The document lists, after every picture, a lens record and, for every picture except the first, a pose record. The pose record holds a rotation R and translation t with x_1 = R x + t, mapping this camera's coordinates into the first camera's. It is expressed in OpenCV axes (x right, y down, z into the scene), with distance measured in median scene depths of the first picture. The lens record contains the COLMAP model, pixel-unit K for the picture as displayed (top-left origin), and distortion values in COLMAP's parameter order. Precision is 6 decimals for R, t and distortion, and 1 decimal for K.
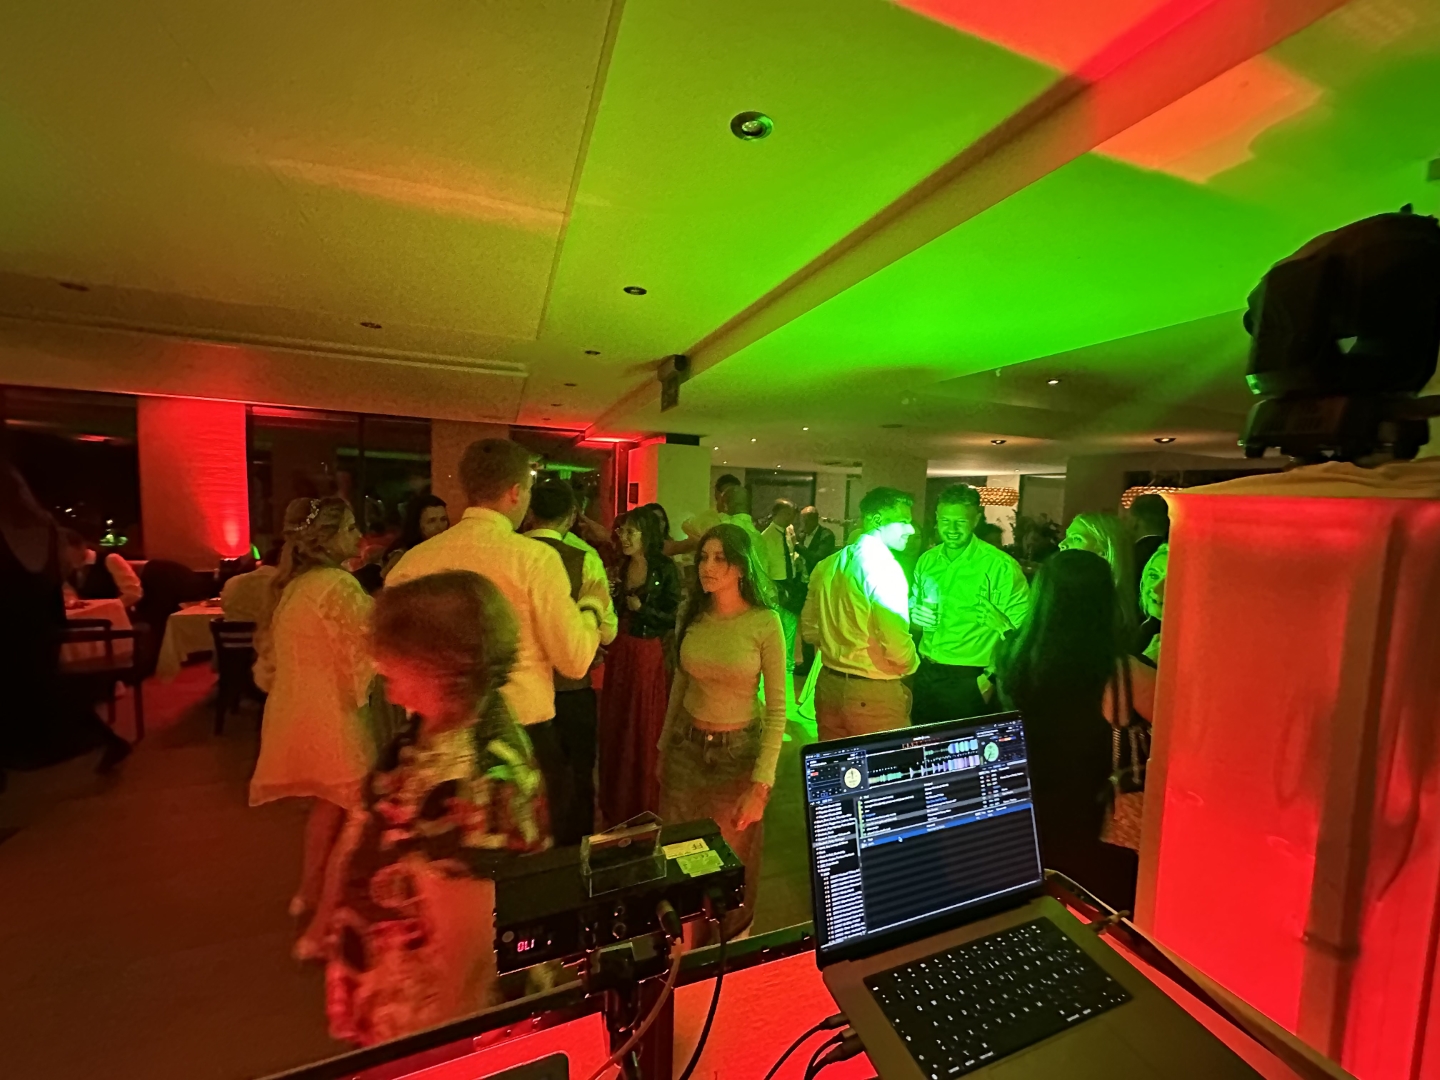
lens RADIAL K [[577.8, 0, 717.7], [0, 577.8, 543.8], [0, 0, 1]] dist [0.000341, 0.000154]
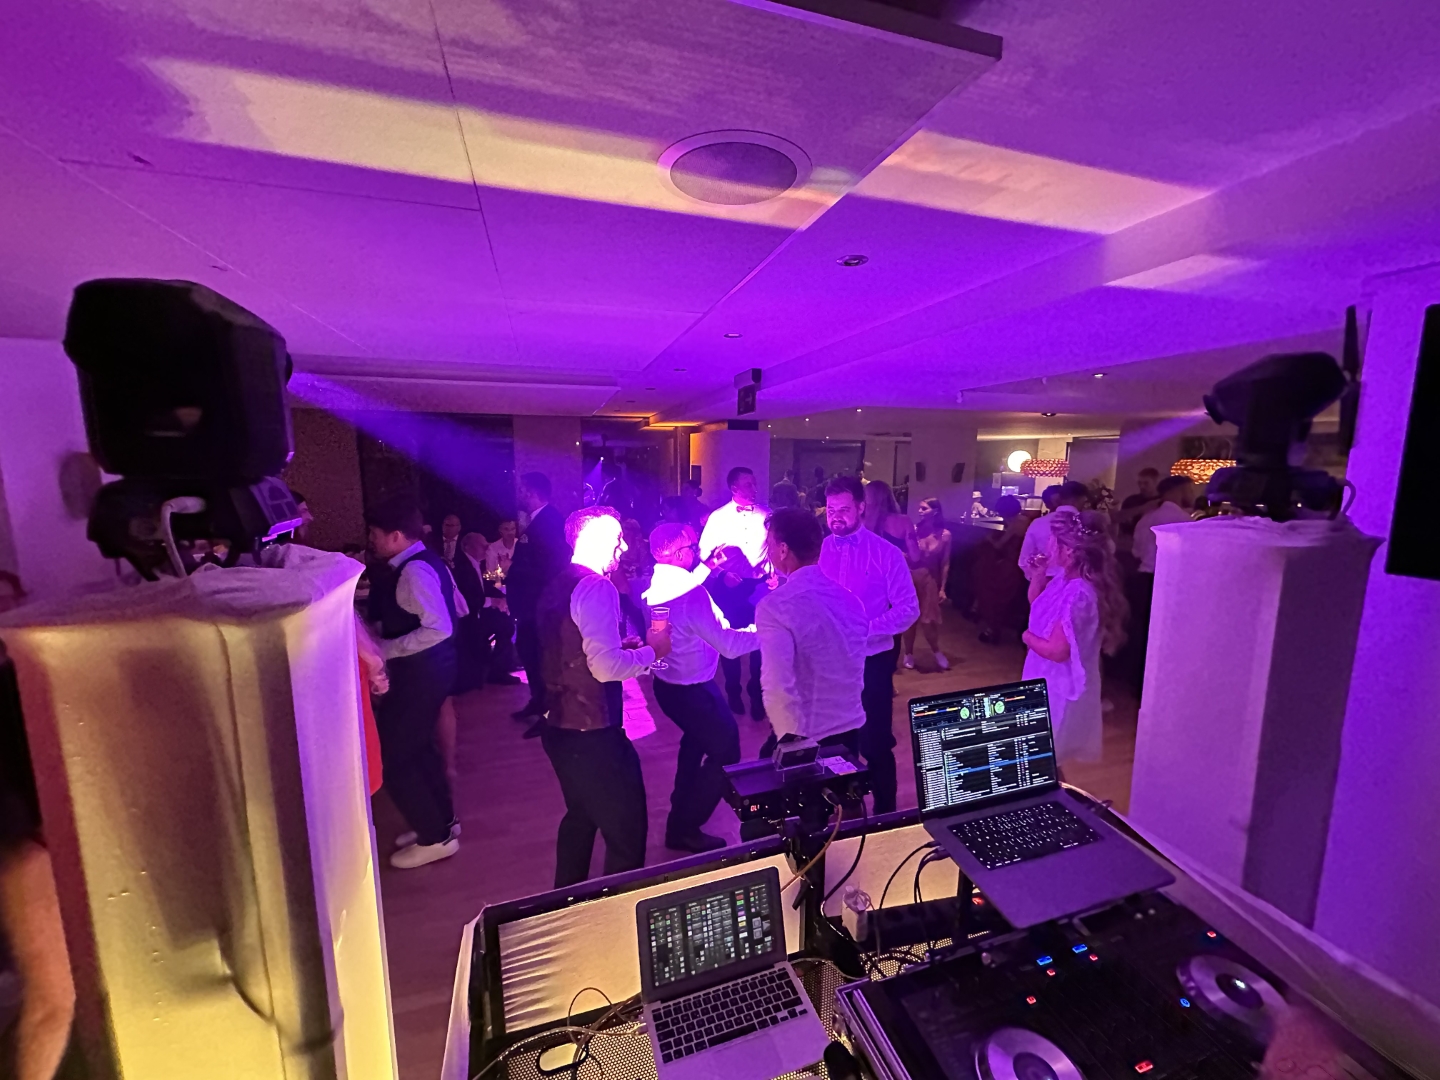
lens RADIAL K [[580.8, 0, 720.1], [0, 580.8, 541.5], [0, 0, 1]] dist [-0.000551, -0.000107]
pose [[0.997439, -0.022132, -0.068006, -0.057916], [0.026085, 0.997987, 0.057800, -0.047071], [0.066590, -0.059426, 0.996009, -0.147901]]
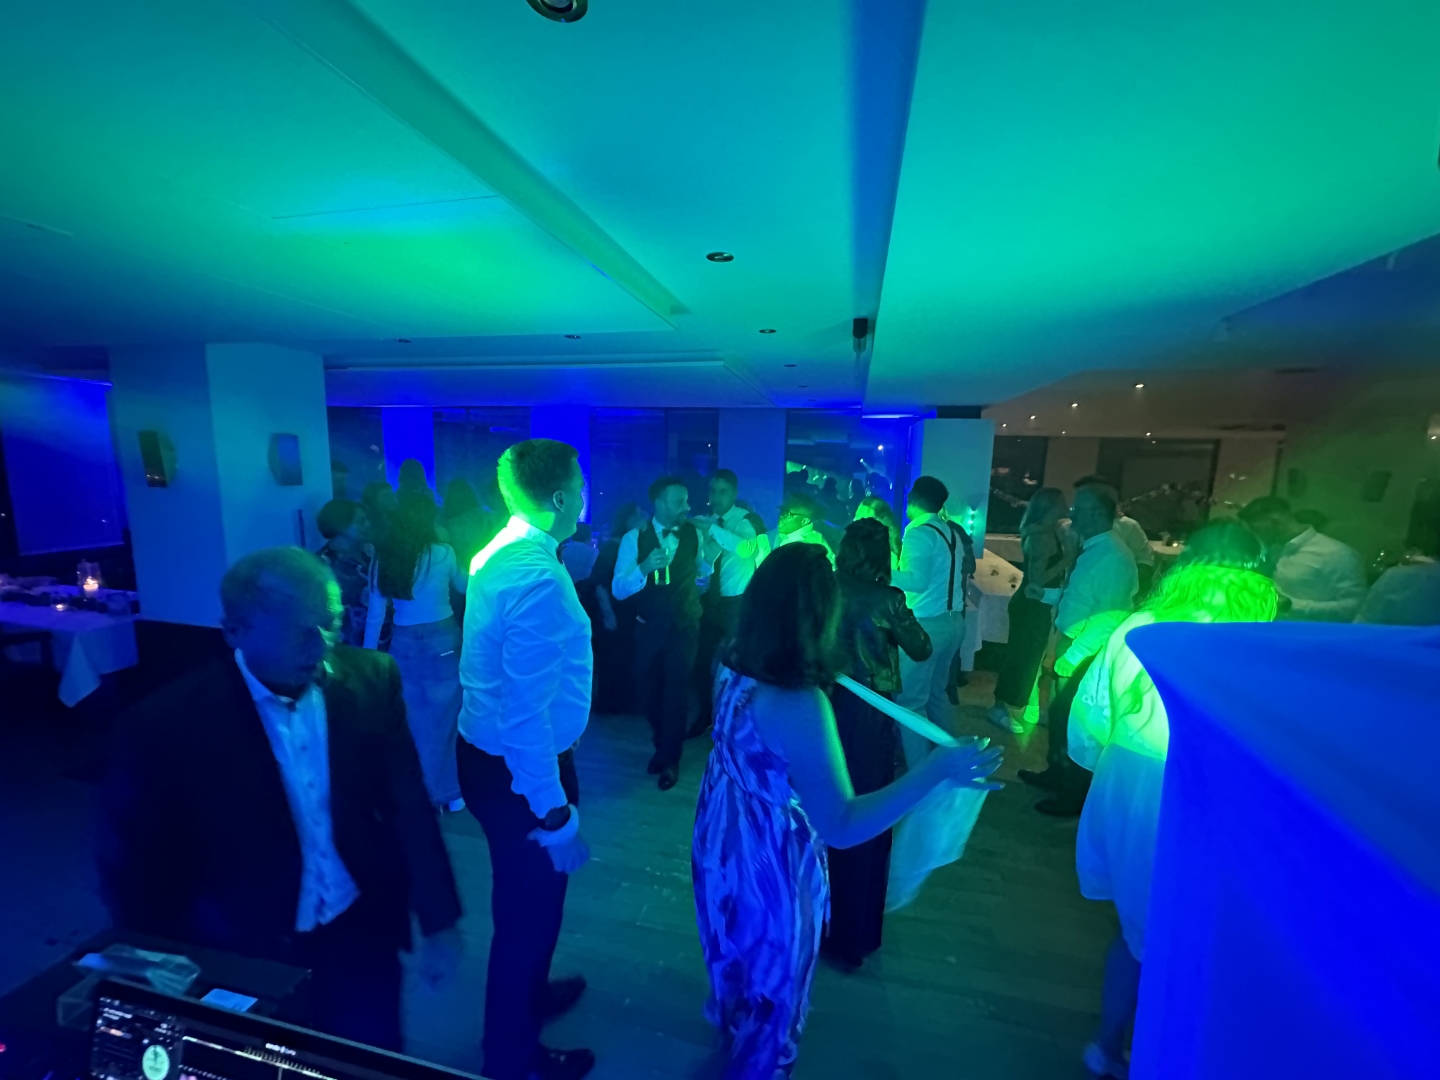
lens RADIAL K [[574.9, 0, 716.8], [0, 574.9, 543.4], [0, 0, 1]] dist [-0.000604, 0.000166]
pose [[0.827757, 0.061809, -0.557672, 0.211513], [-0.036578, 0.997744, 0.056291, -0.040607], [0.559893, -0.026197, 0.828151, 0.173709]]
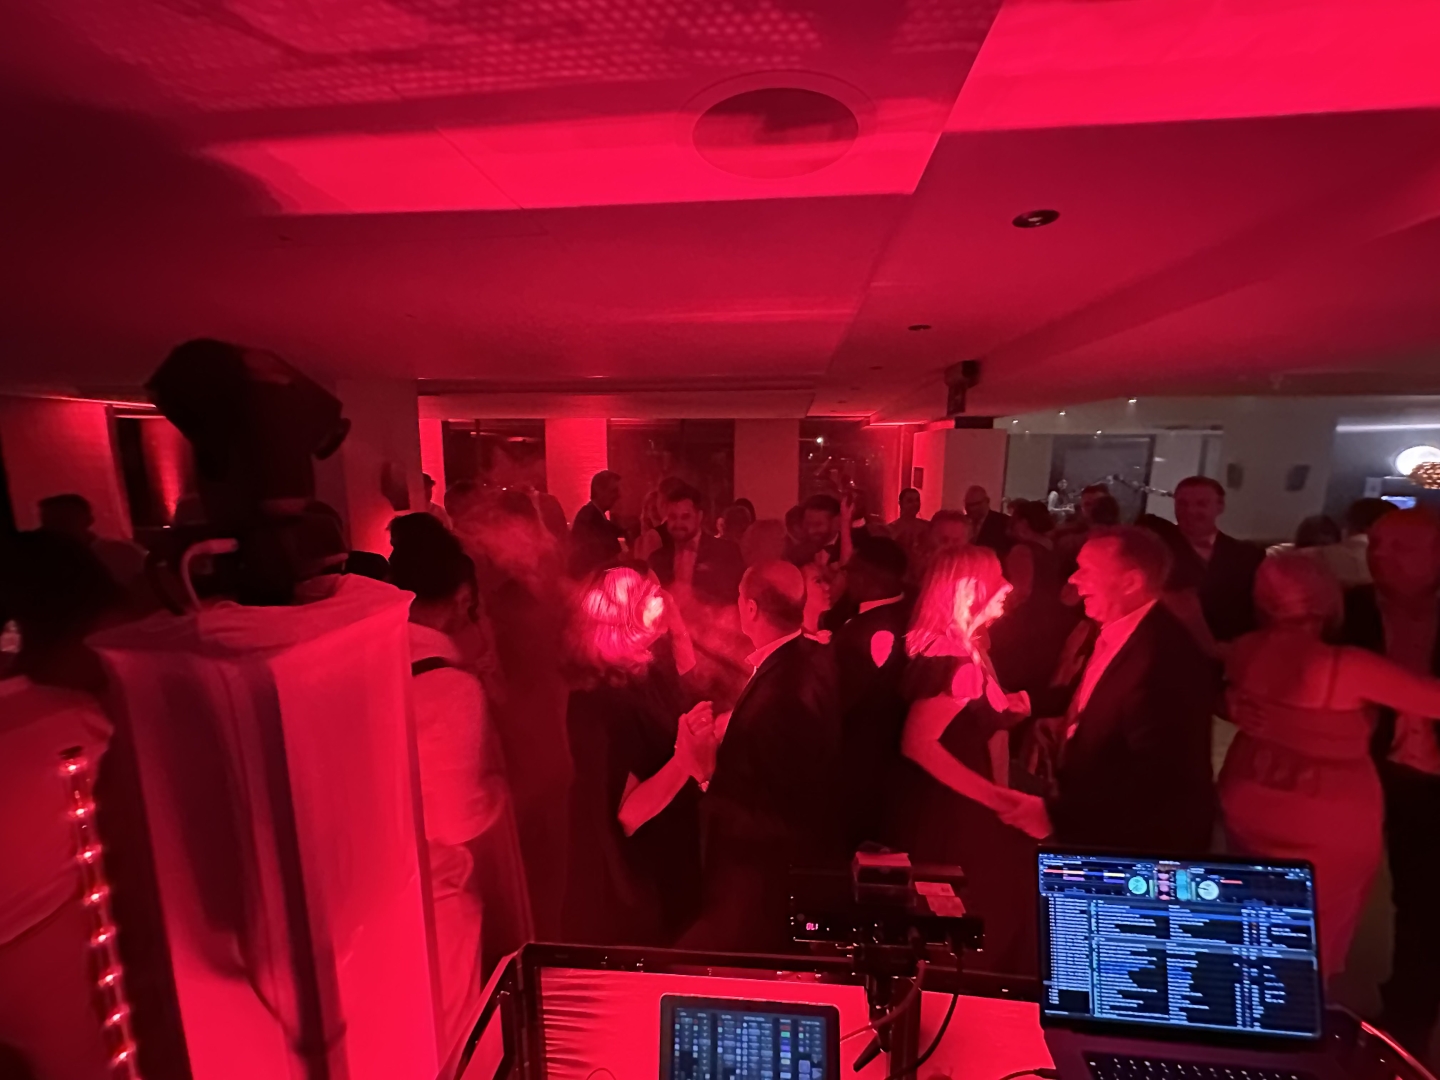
lens RADIAL K [[574.9, 0, 716.8], [0, 574.9, 543.4], [0, 0, 1]] dist [-0.000604, 0.000166]
pose [[0.885151, 0.035735, -0.463931, 0.017988], [-0.006231, 0.997867, 0.064974, -0.069817], [0.465263, -0.054621, 0.883486, -0.065947]]
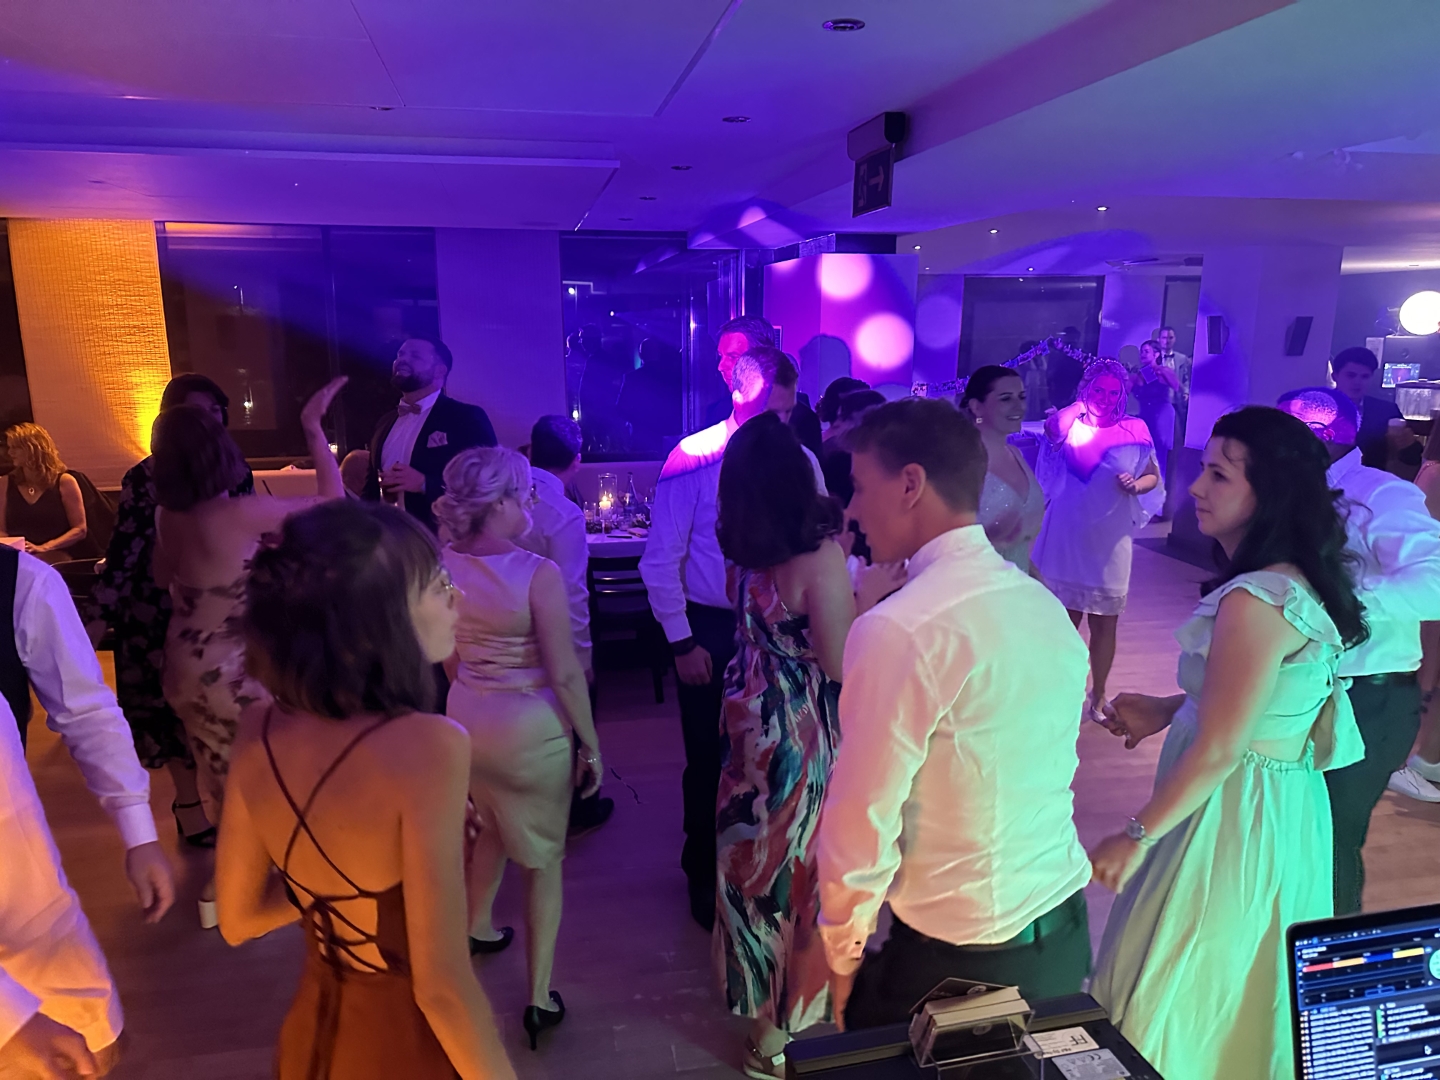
lens RADIAL K [[1016.9, 0, 720.0], [0, 1016.9, 540.0], [0, 0, 1]] dist [0.057093, -0.050458]
pose [[0.985362, -0.001389, -0.170470, -0.055326], [0.023550, 0.991488, 0.128050, -0.045771], [0.168841, -0.130190, 0.977007, -0.030980]]
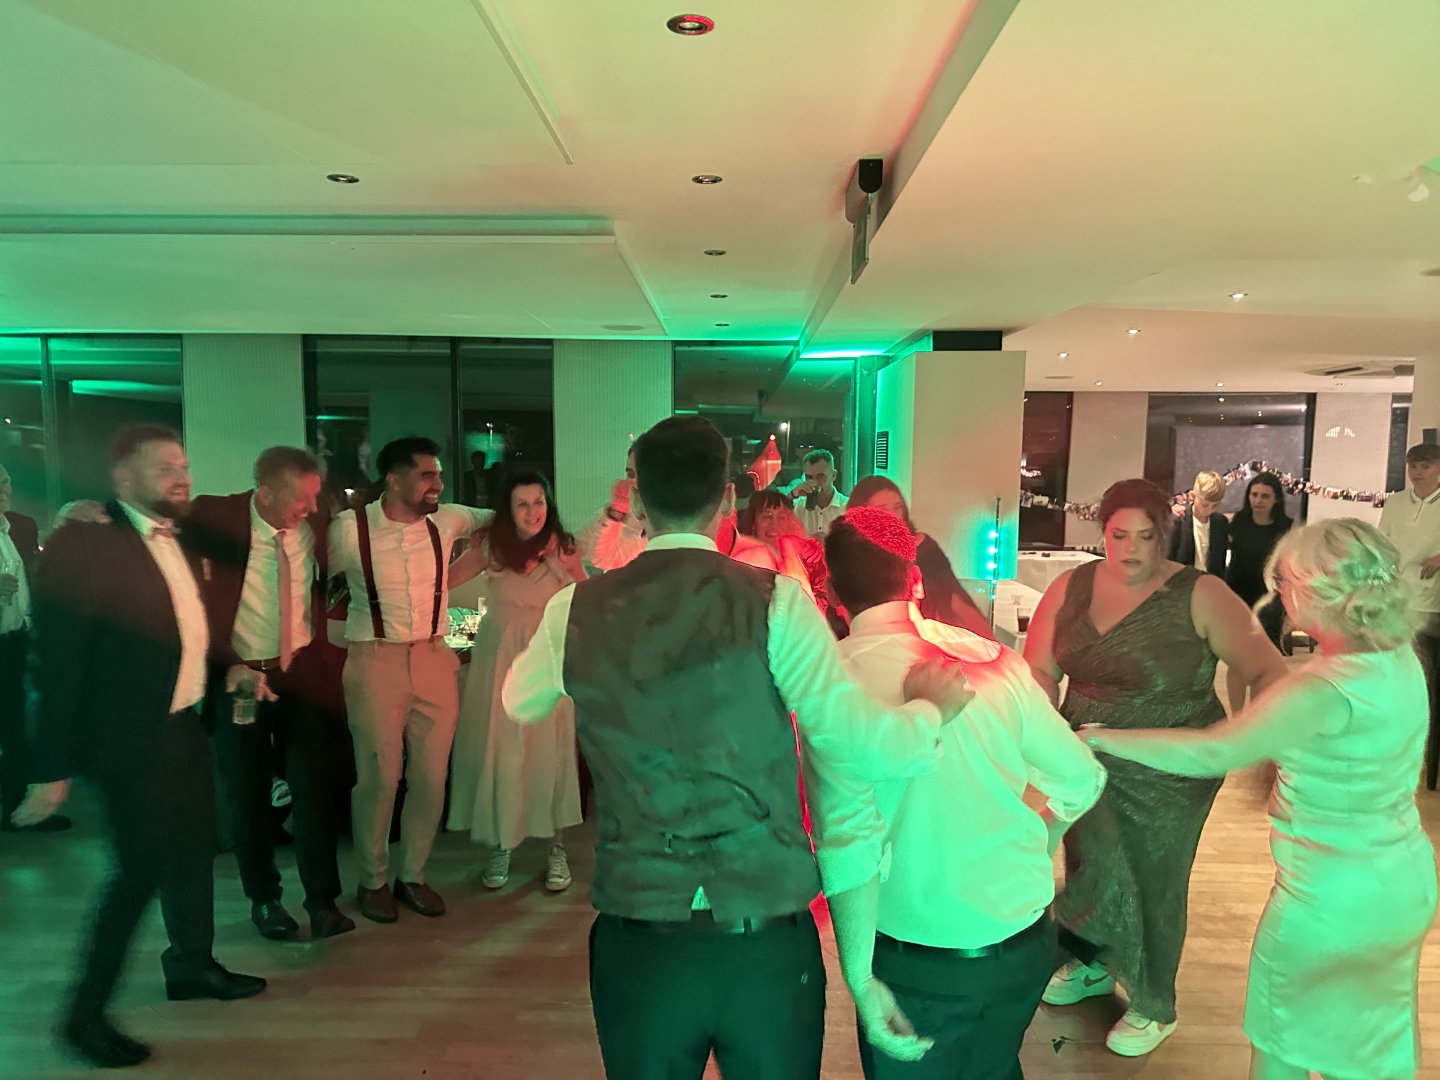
lens RADIAL K [[1016.9, 0, 720.0], [0, 1016.9, 540.0], [0, 0, 1]] dist [0.057093, -0.050458]
pose [[0.927562, -0.001426, -0.373667, 0.124120], [-0.000233, 0.999990, -0.004395, 0.000734], [0.373670, 0.004163, 0.927552, 0.123702]]
